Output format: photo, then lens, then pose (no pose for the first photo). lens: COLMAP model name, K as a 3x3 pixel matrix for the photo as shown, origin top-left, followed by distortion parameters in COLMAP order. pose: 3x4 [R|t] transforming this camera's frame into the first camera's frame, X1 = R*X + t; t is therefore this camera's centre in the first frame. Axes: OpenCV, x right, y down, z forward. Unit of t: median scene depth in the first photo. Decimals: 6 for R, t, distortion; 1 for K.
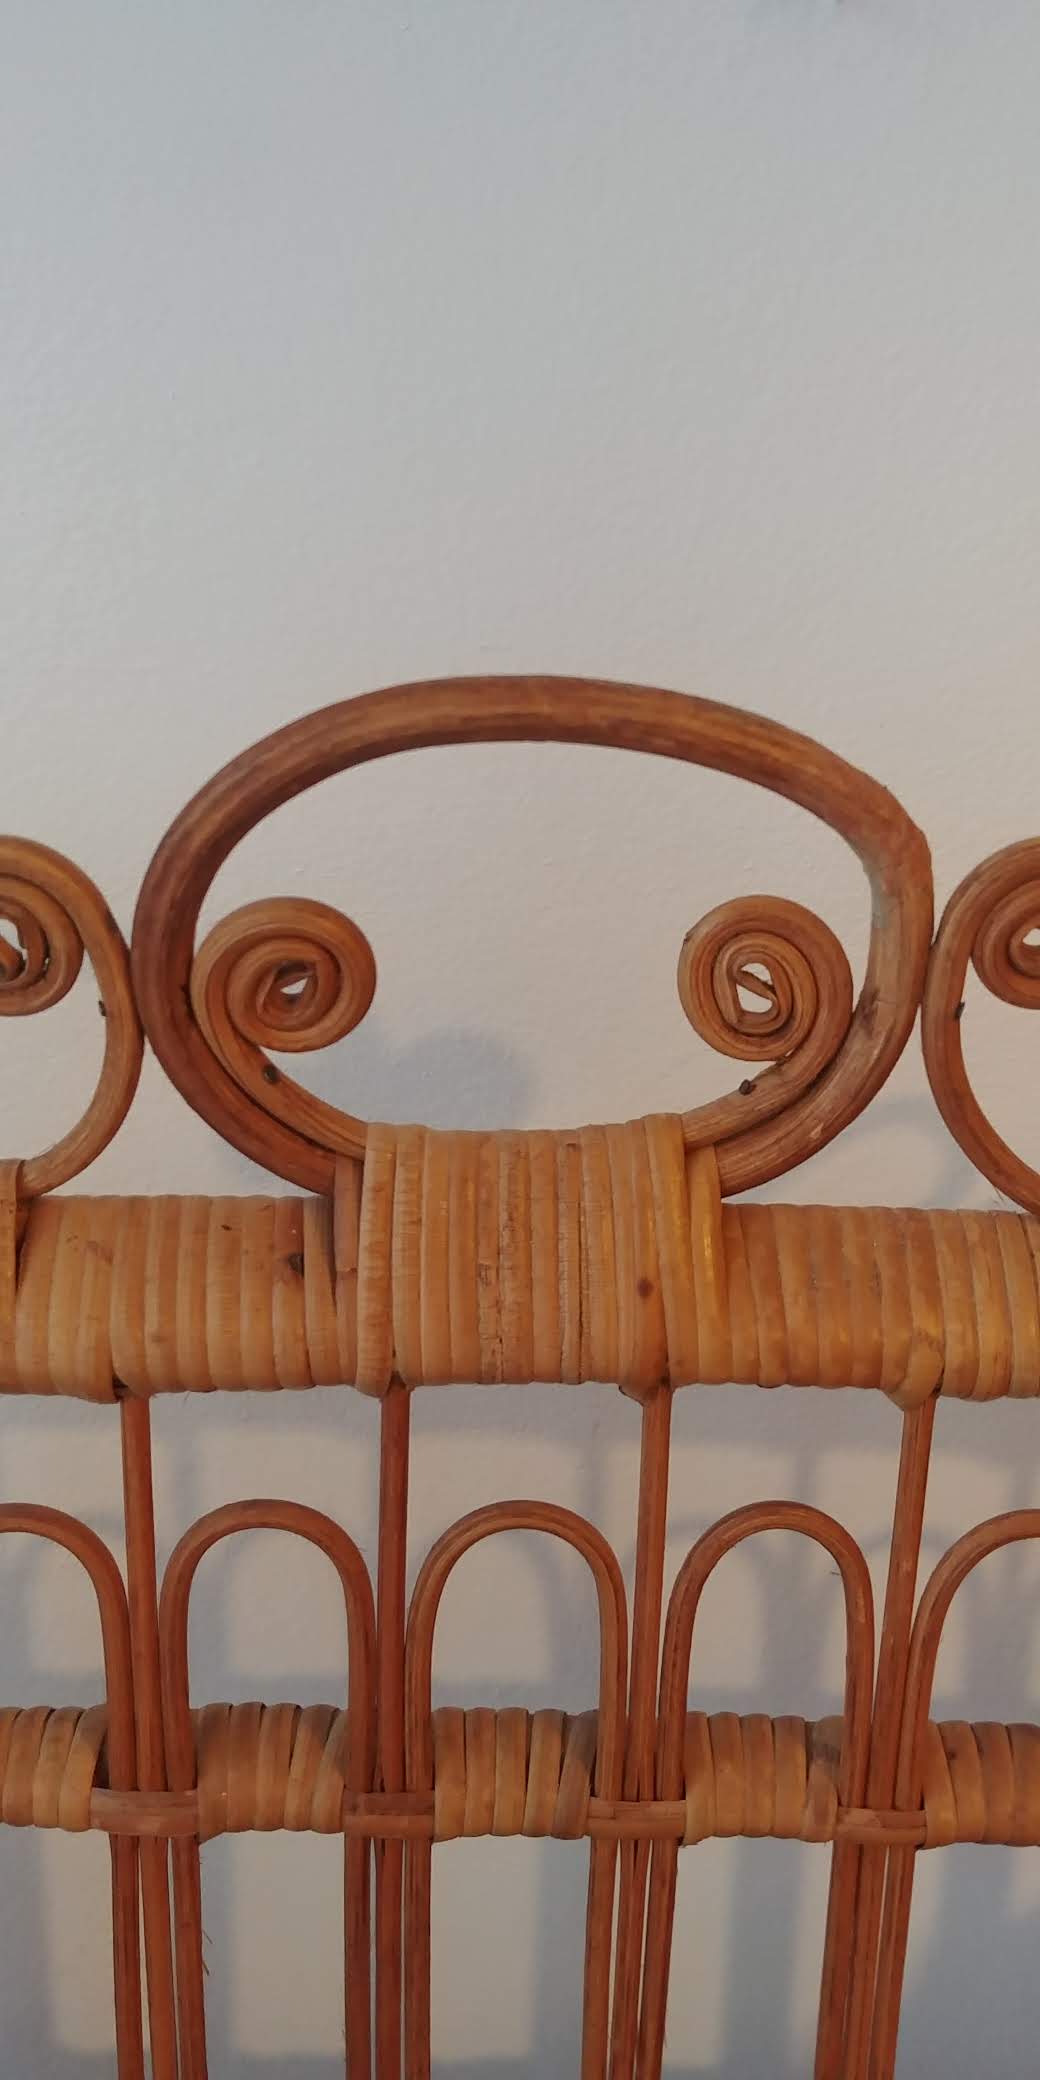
lens RADIAL K [[1799.9, 0, 515.9], [0, 1799.9, 1058.5], [0, 0, 1]] dist [0.068388, -0.084402]
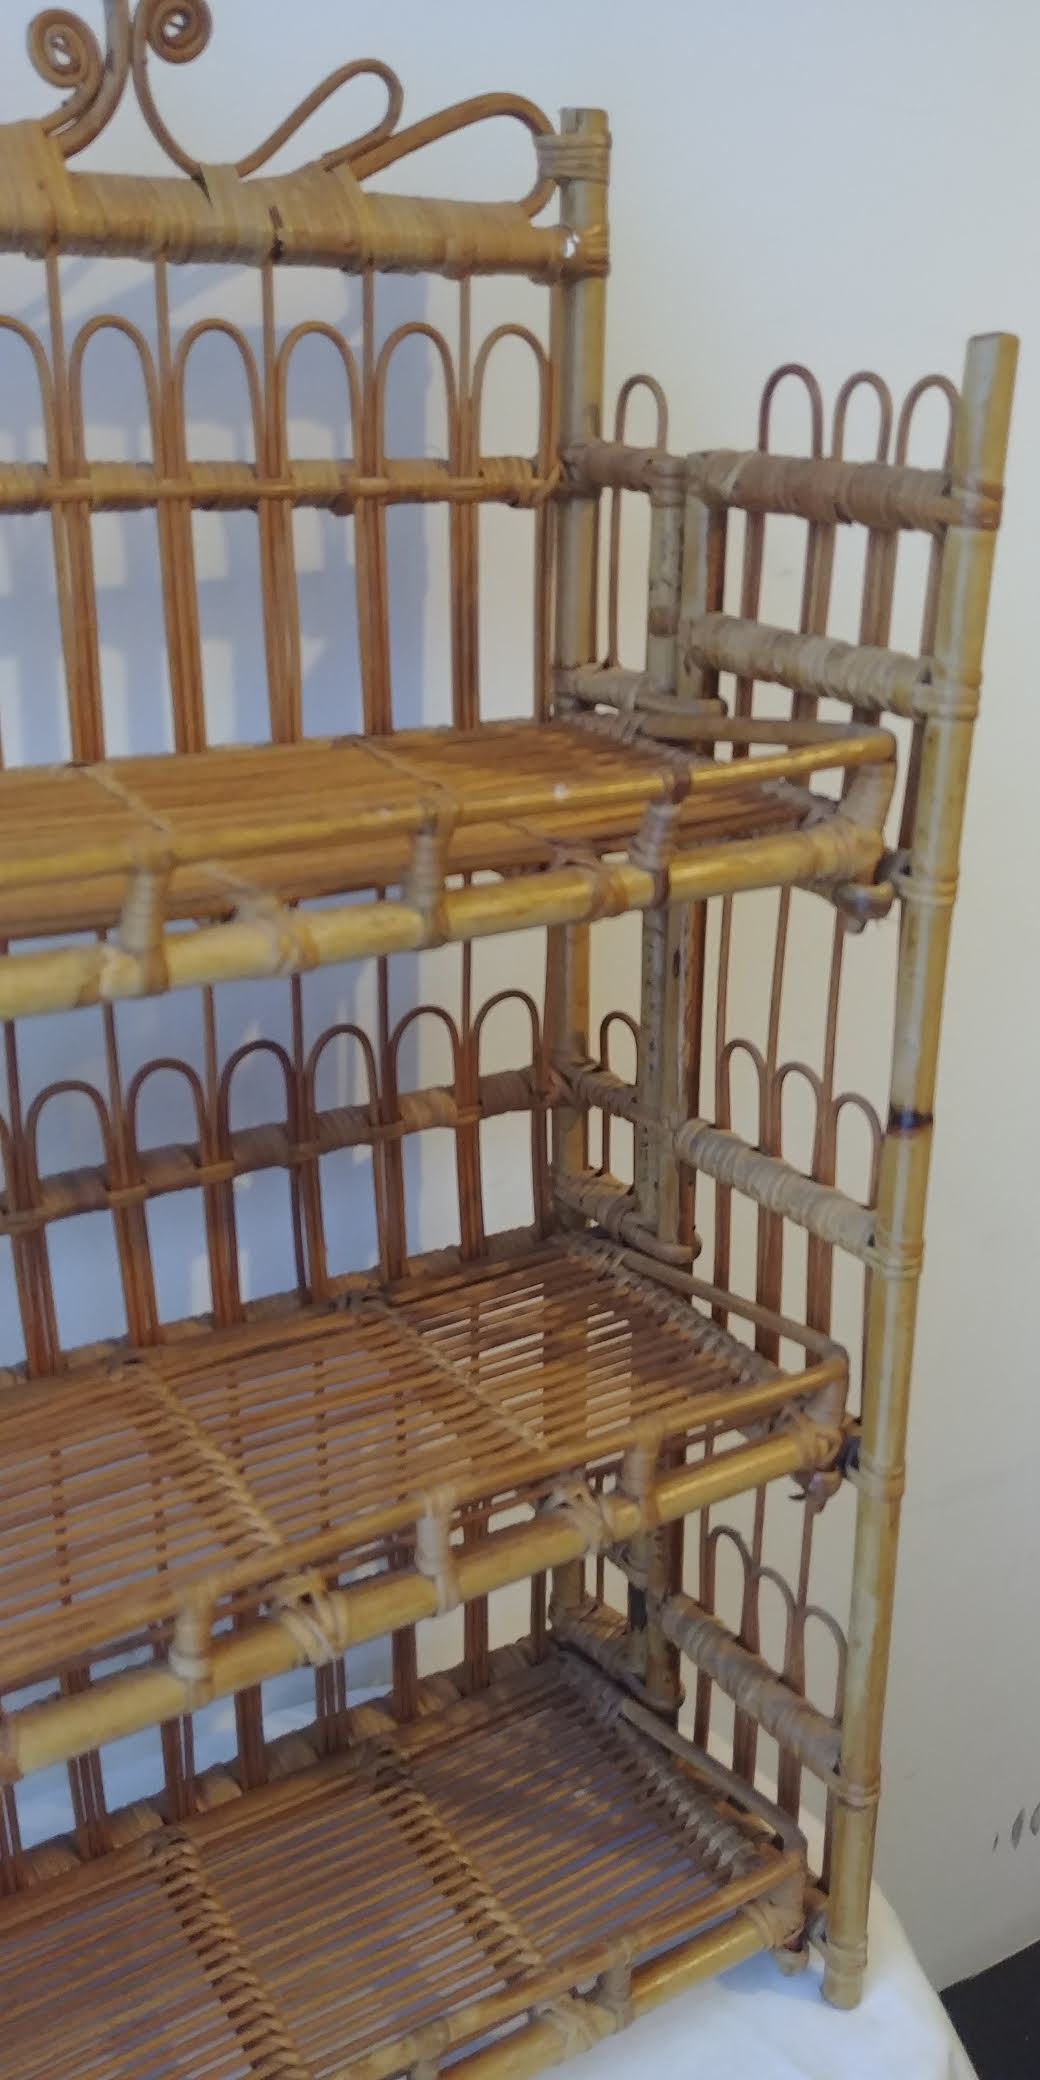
lens RADIAL K [[1799.9, 0, 535.7], [0, 1799.9, 1054.0], [0, 0, 1]] dist [0.068388, -0.084402]
pose [[0.828380, -0.210662, 0.519045, -0.837430], [0.184820, 0.977490, 0.101760, 1.076503], [-0.528799, 0.011634, 0.848668, -1.283284]]
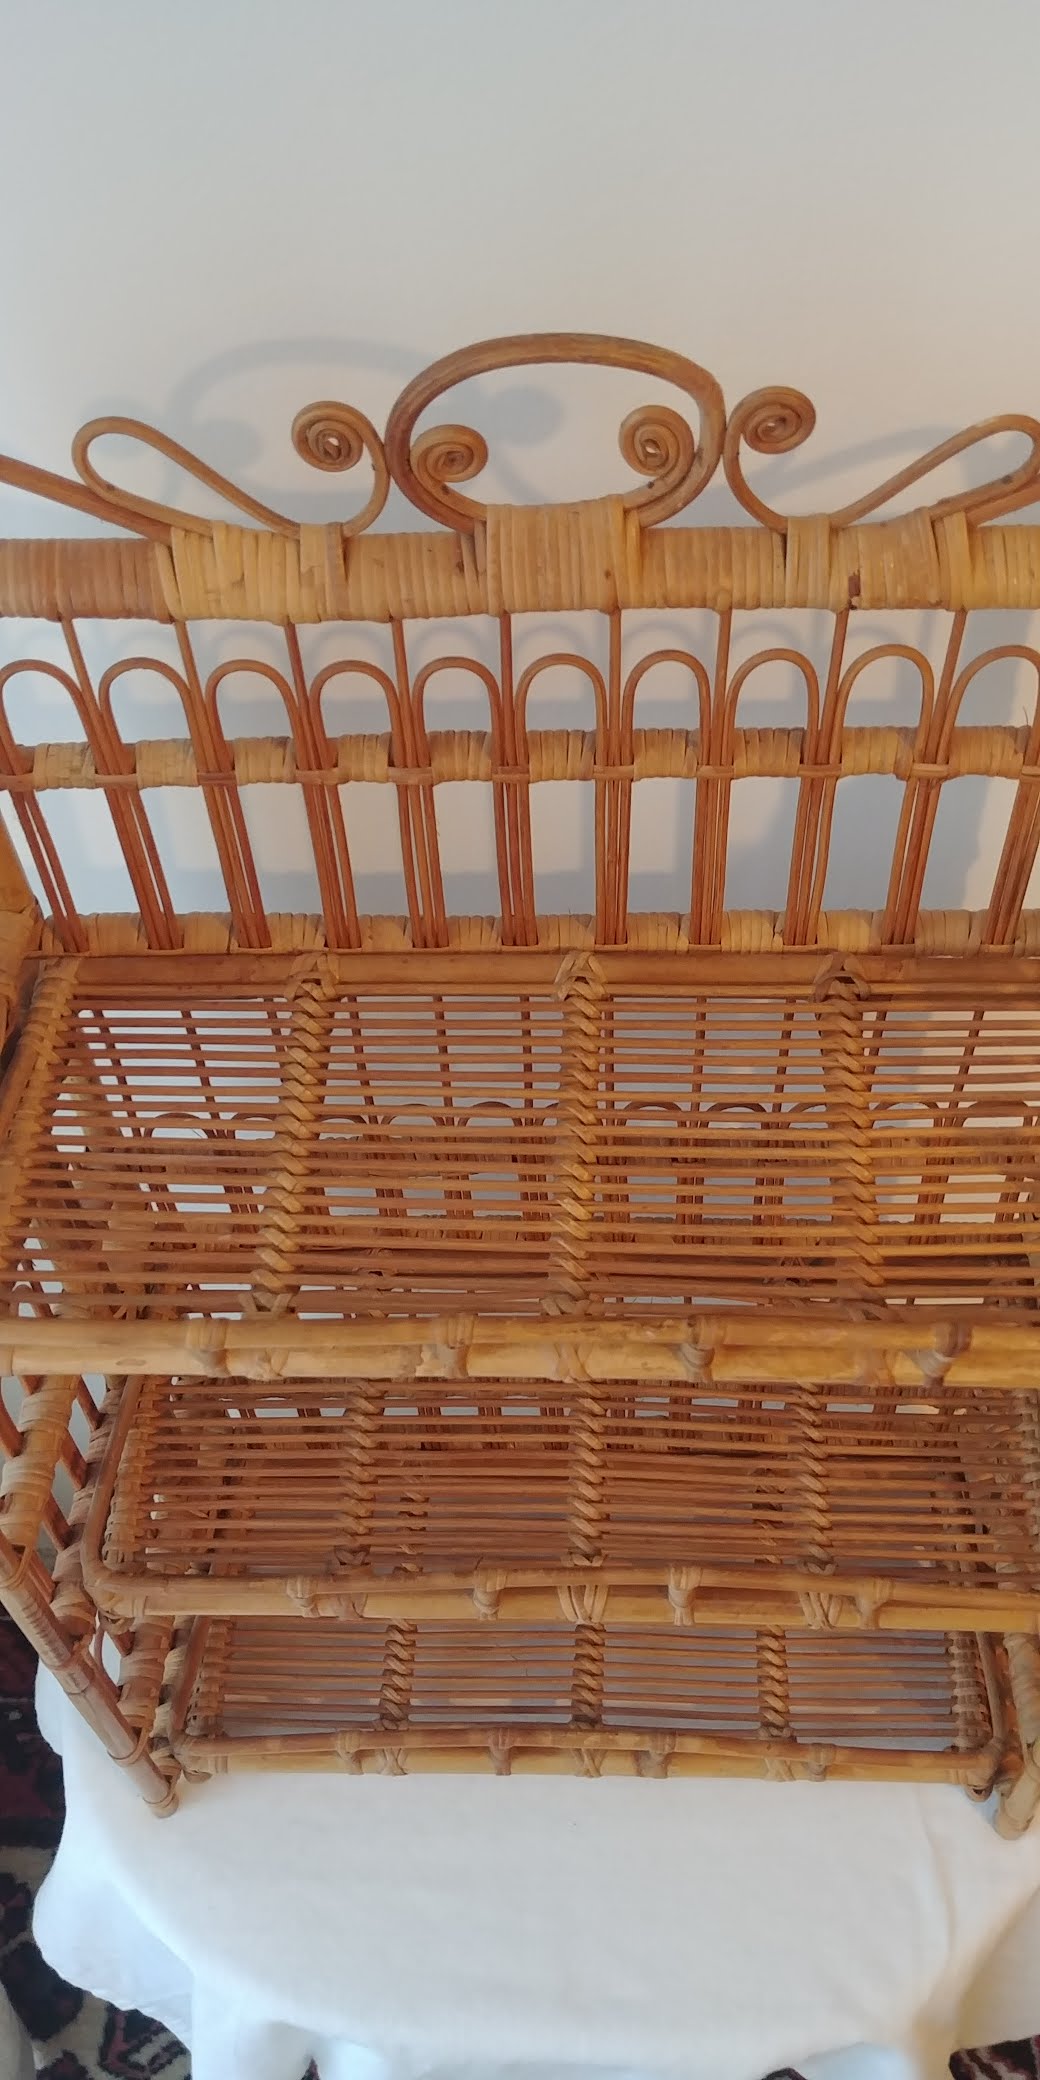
lens RADIAL K [[1799.9, 0, 539.1], [0, 1799.9, 1053.0], [0, 0, 1]] dist [0.068388, -0.084402]
pose [[0.998856, -0.021490, -0.042724, 0.069150], [0.041428, 0.835119, 0.548508, -0.651389], [0.023893, -0.549650, 0.835053, -1.336929]]
